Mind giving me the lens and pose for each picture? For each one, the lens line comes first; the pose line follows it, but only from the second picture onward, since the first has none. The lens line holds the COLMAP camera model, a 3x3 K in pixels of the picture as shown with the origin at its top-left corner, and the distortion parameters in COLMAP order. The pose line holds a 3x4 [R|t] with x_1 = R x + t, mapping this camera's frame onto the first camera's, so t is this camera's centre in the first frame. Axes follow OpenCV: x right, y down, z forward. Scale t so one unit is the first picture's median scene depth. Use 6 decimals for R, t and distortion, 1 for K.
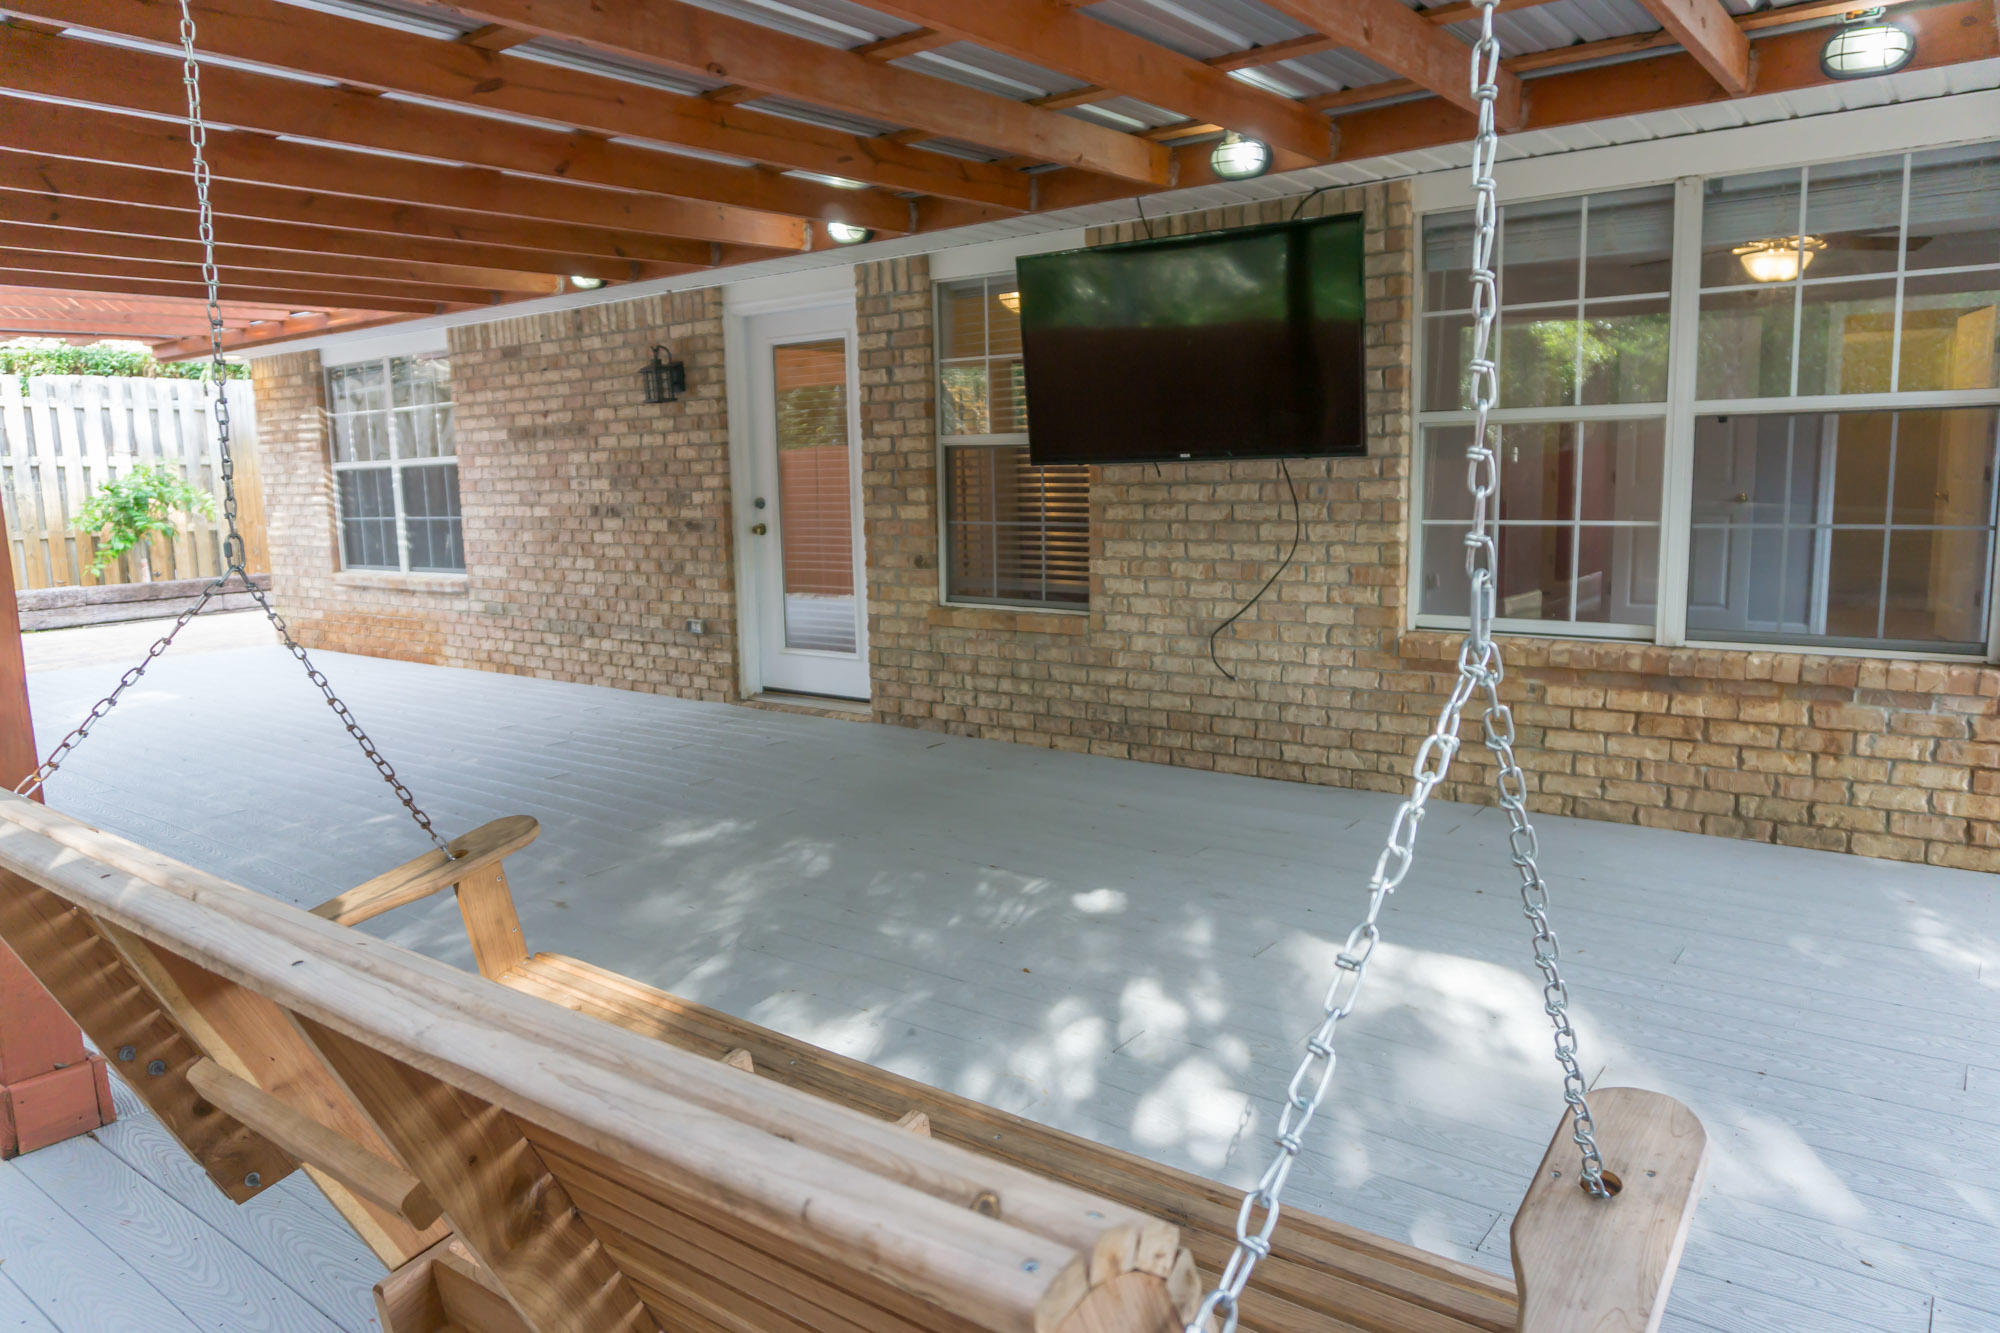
lens RADIAL K [[1345.8, 0, 1006.3], [0, 1345.8, 673.5], [0, 0, 1]] dist [-0.045851, 0.001659]
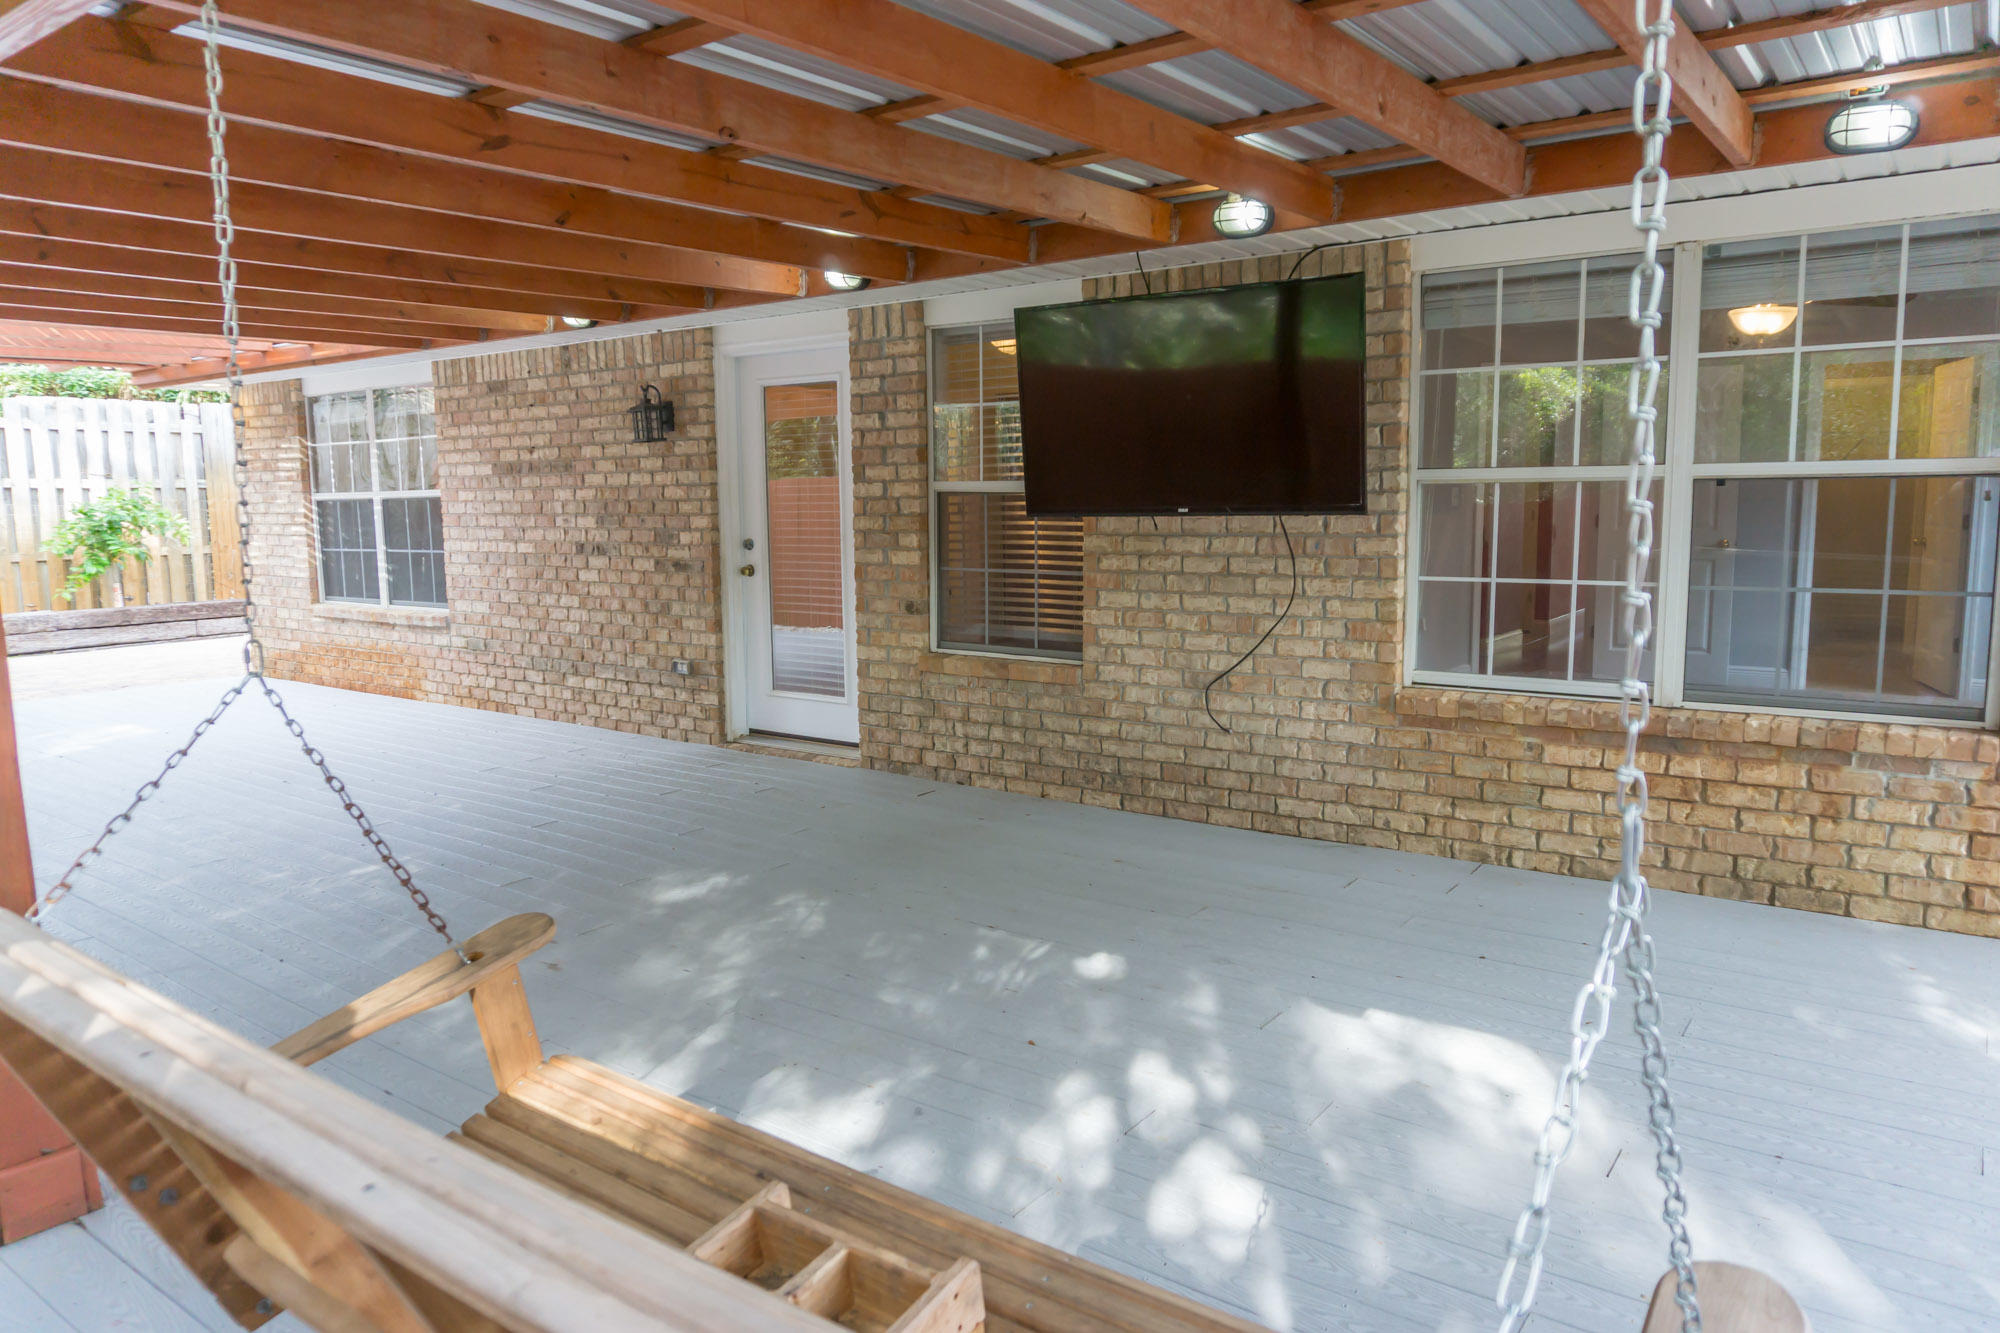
lens RADIAL K [[1345.2, 0, 1000.0], [0, 1345.2, 666.5], [0, 0, 1]] dist [-0.043381, -0.003195]
pose [[0.999843, 0.007846, 0.015884, -0.011536], [-0.007504, 0.999741, -0.021494, -0.015227], [-0.016048, 0.021371, 0.999643, 0.004747]]
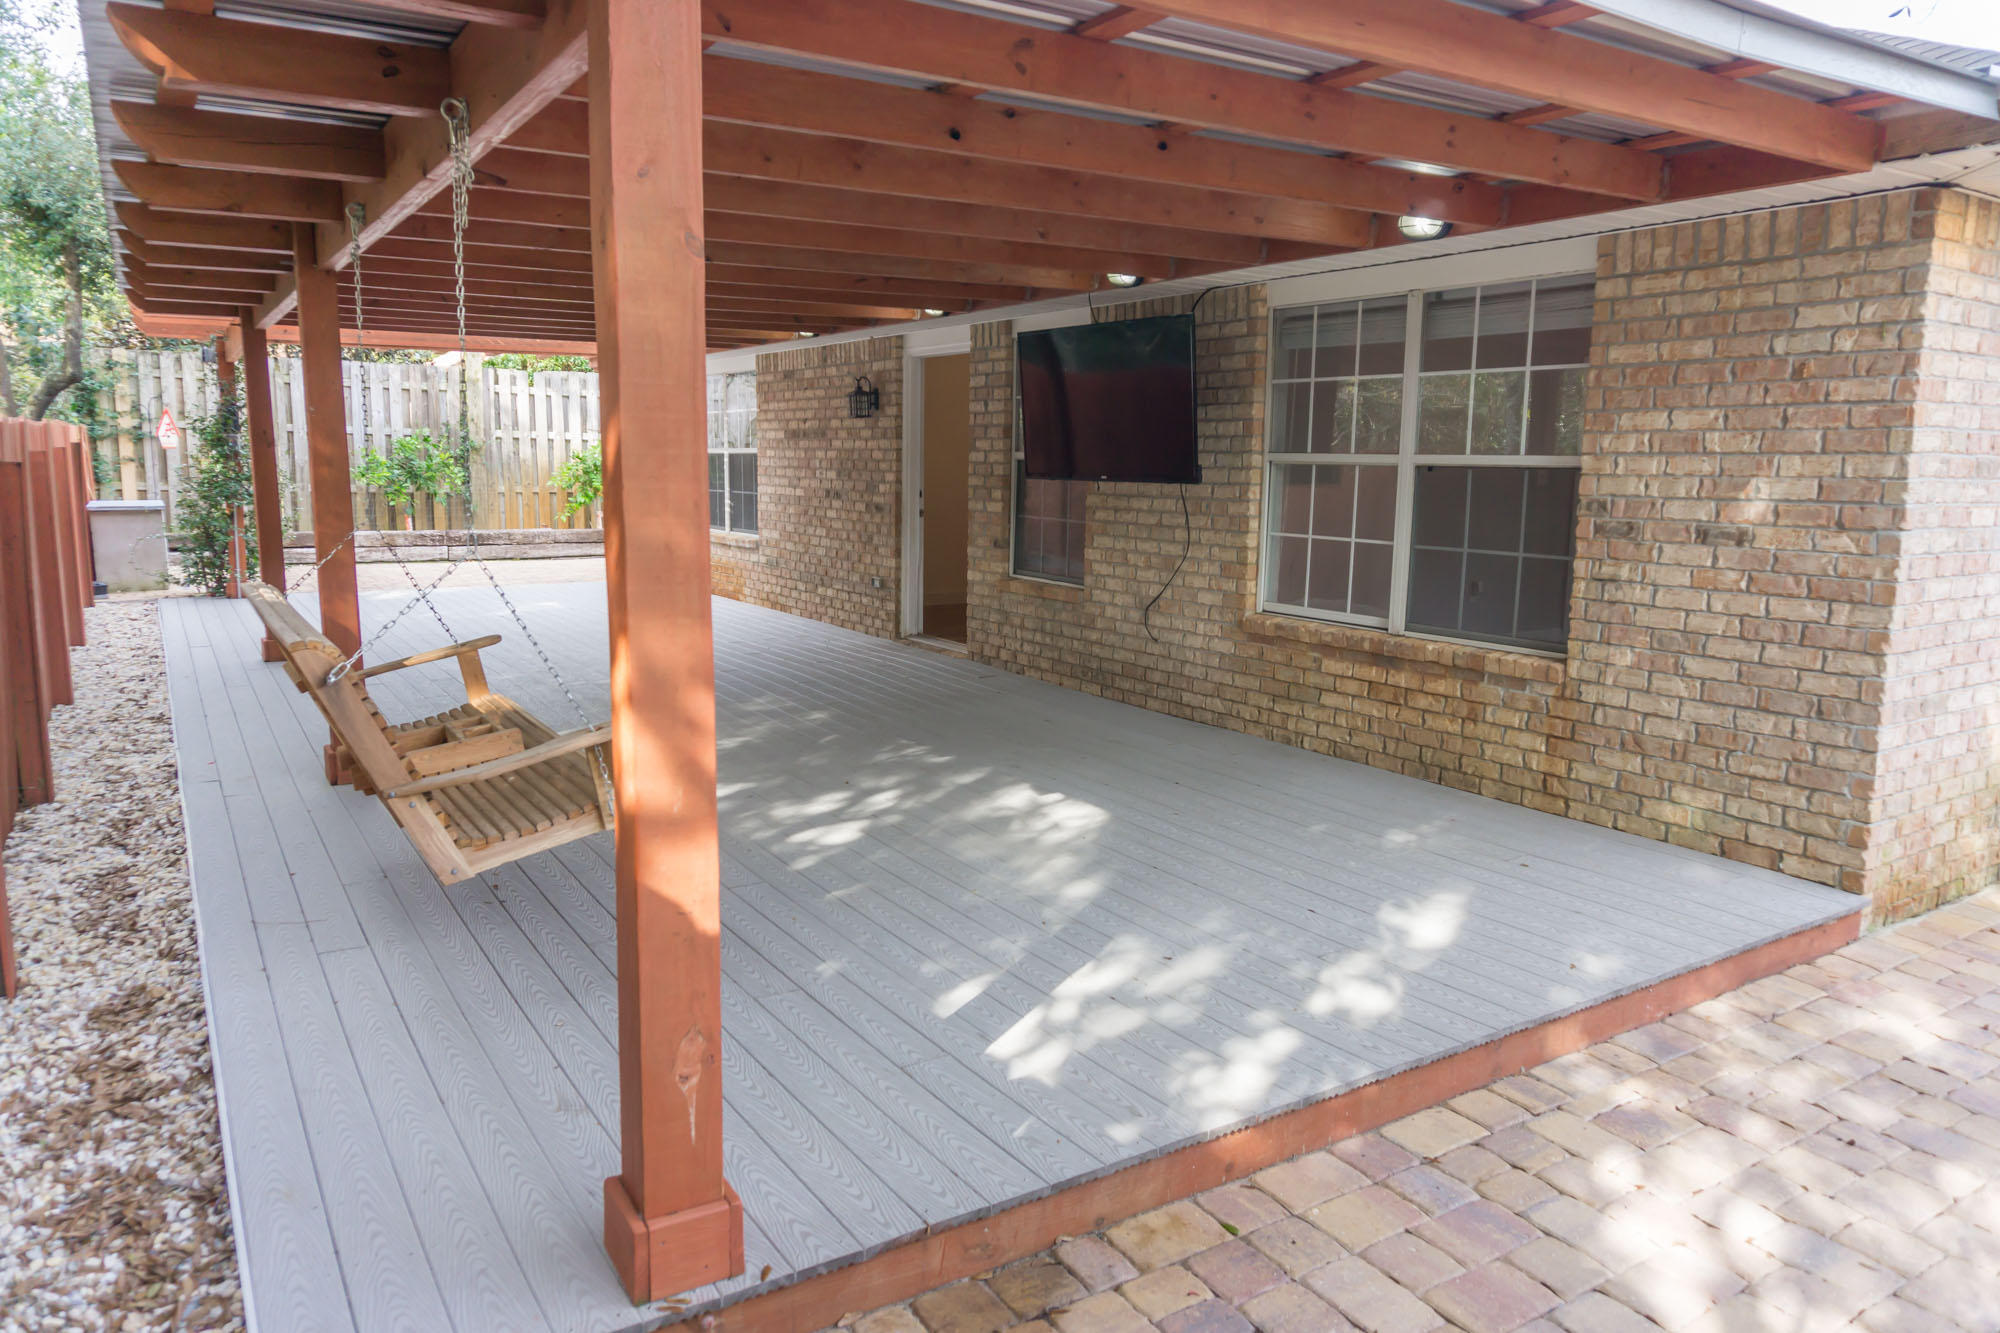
lens RADIAL K [[1357.4, 0, 993.3], [0, 1357.4, 696.2], [0, 0, 1]] dist [-0.088643, -0.001380]
pose [[0.937005, 0.096495, -0.335723, 0.340452], [-0.087382, 0.995281, 0.042185, 0.011419], [0.338210, -0.010191, 0.941016, -0.248250]]
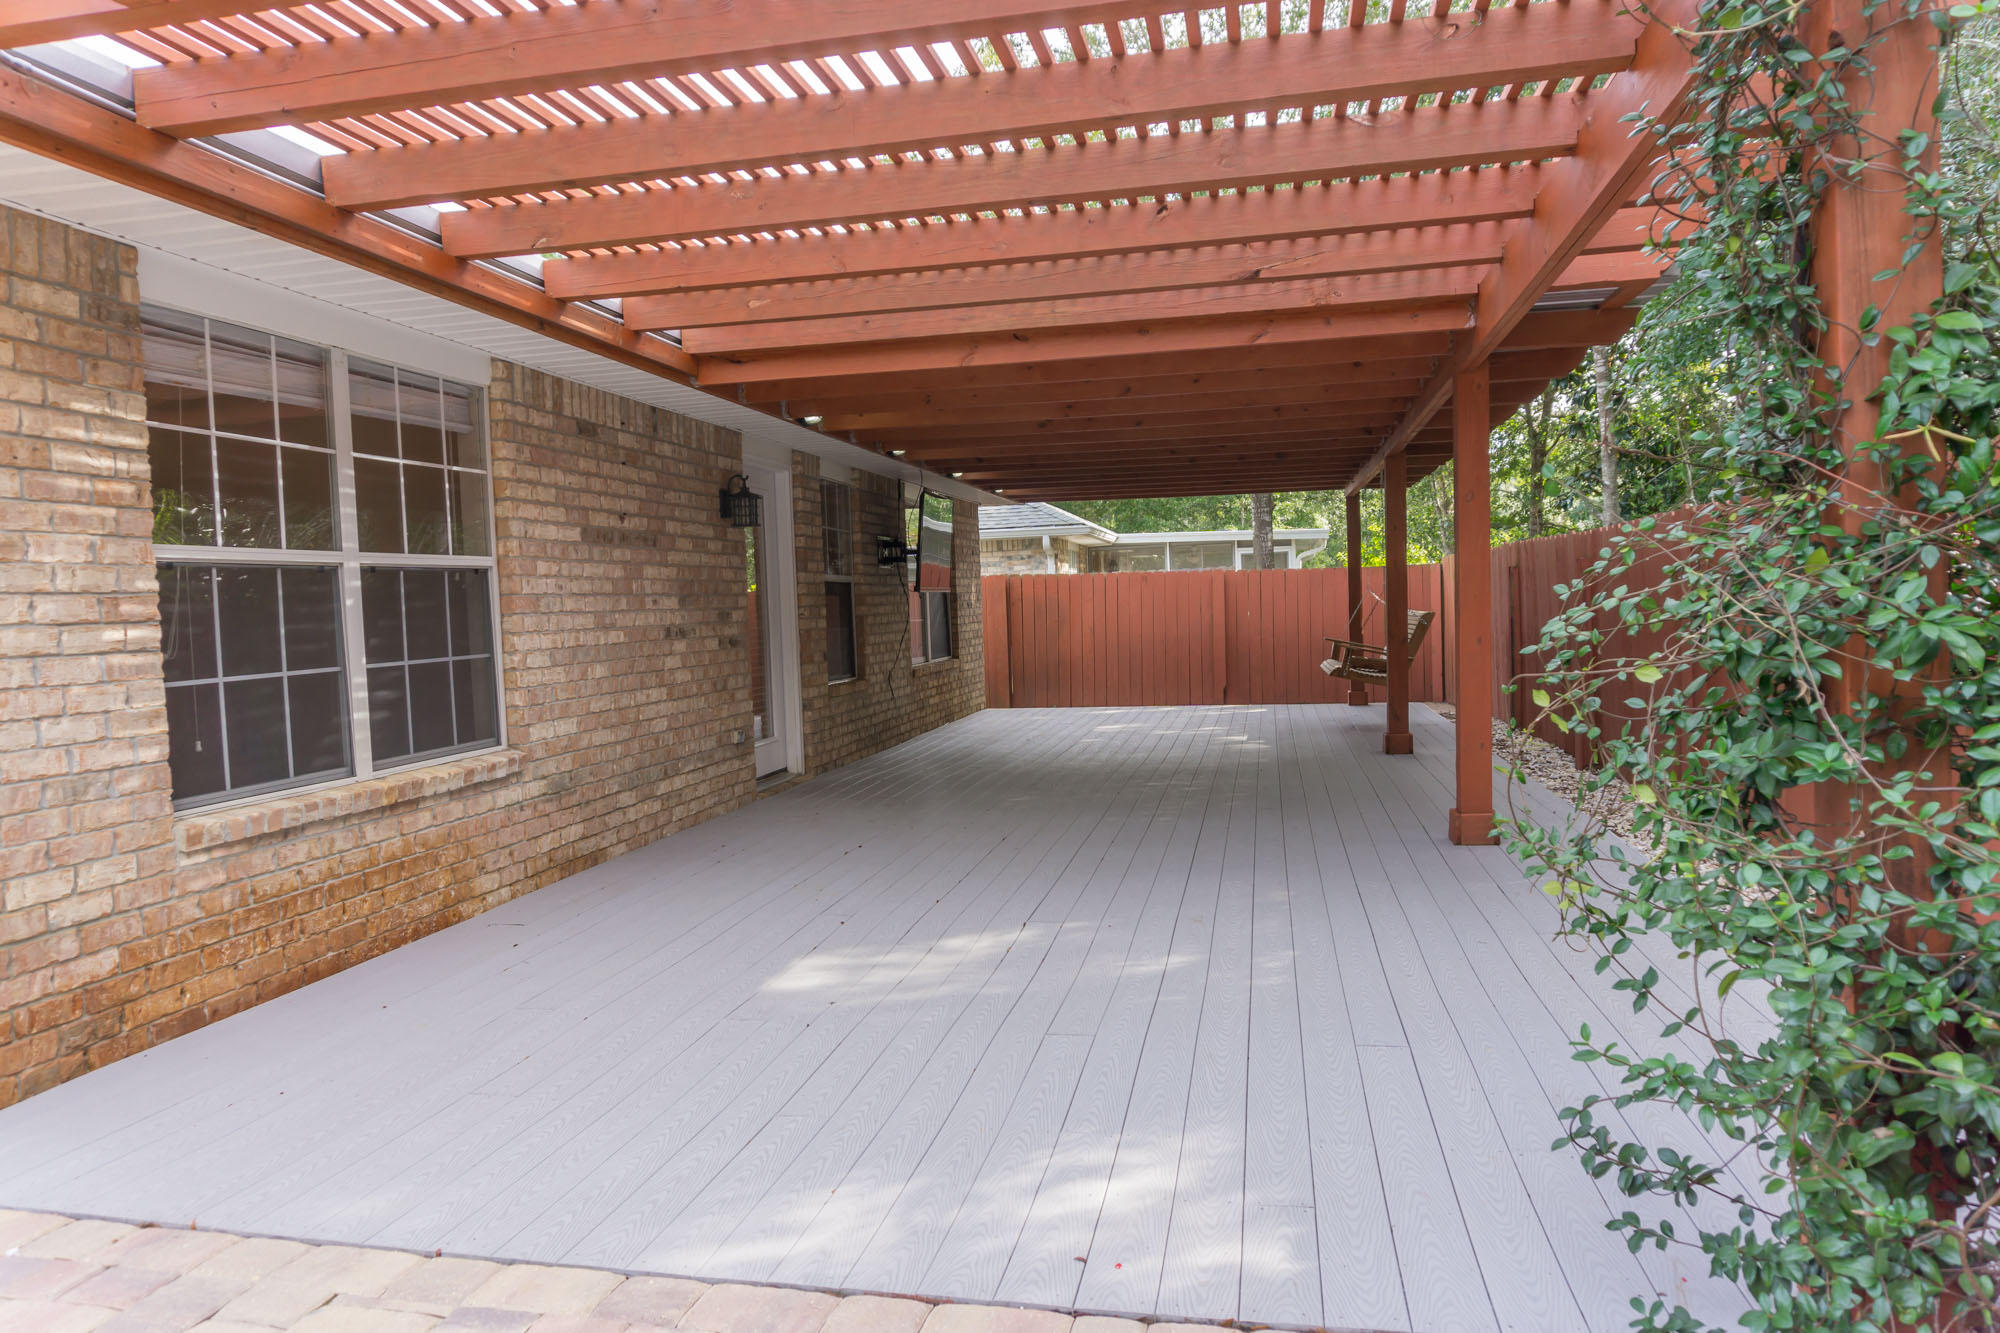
lens RADIAL K [[1332.2, 0, 998.4], [0, 1332.2, 665.0], [0, 0, 1]] dist [-0.022058, -0.003997]
pose [[-0.433684, -0.002778, 0.901061, -1.219242], [0.184461, 0.978543, 0.091799, -0.143492], [-0.881982, 0.206022, -0.423866, 1.206599]]
